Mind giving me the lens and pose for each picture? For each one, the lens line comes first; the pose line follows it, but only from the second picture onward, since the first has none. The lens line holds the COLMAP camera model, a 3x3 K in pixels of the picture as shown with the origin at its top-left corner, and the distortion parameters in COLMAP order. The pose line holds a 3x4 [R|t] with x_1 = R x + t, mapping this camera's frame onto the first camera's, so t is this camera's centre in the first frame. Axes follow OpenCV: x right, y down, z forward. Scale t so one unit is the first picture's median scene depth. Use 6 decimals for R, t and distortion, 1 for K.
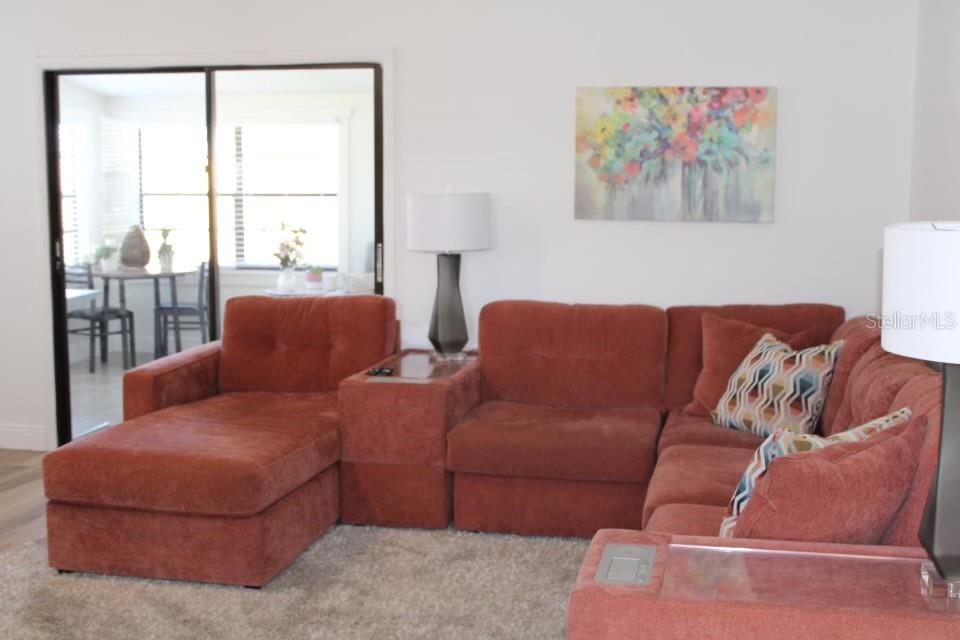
lens RADIAL K [[1184.5, 0, 480.0], [0, 1184.5, 320.0], [0, 0, 1]] dist [-0.059341, 0.080285]
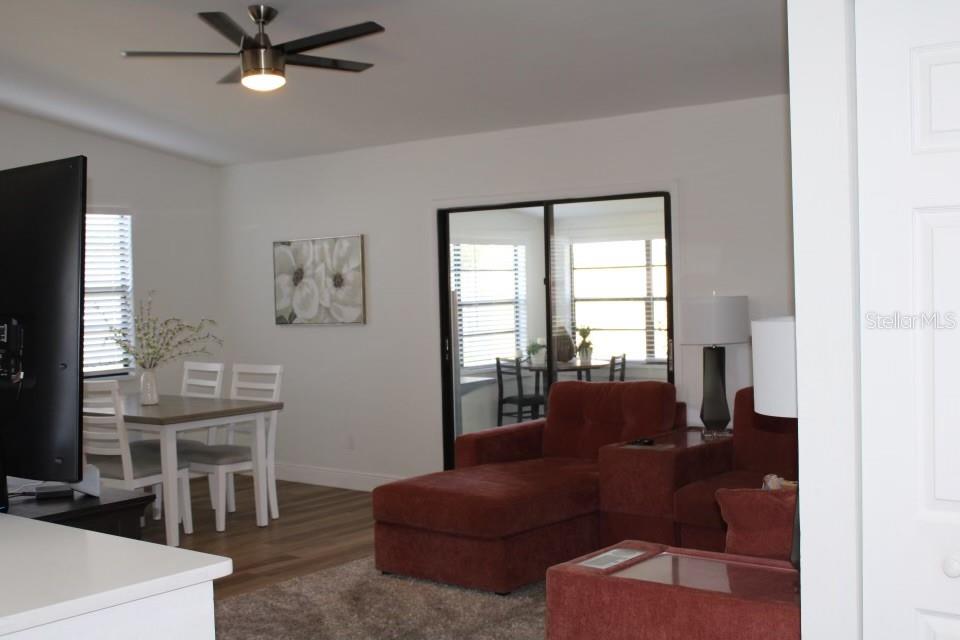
lens RADIAL K [[1184.5, 0, 480.0], [0, 1184.5, 320.0], [0, 0, 1]] dist [-0.059341, 0.080285]
pose [[0.891952, -0.011980, -0.451971, 0.306744], [-0.026752, 0.996499, -0.079208, 0.018121], [0.451338, 0.082741, 0.888509, -0.175321]]
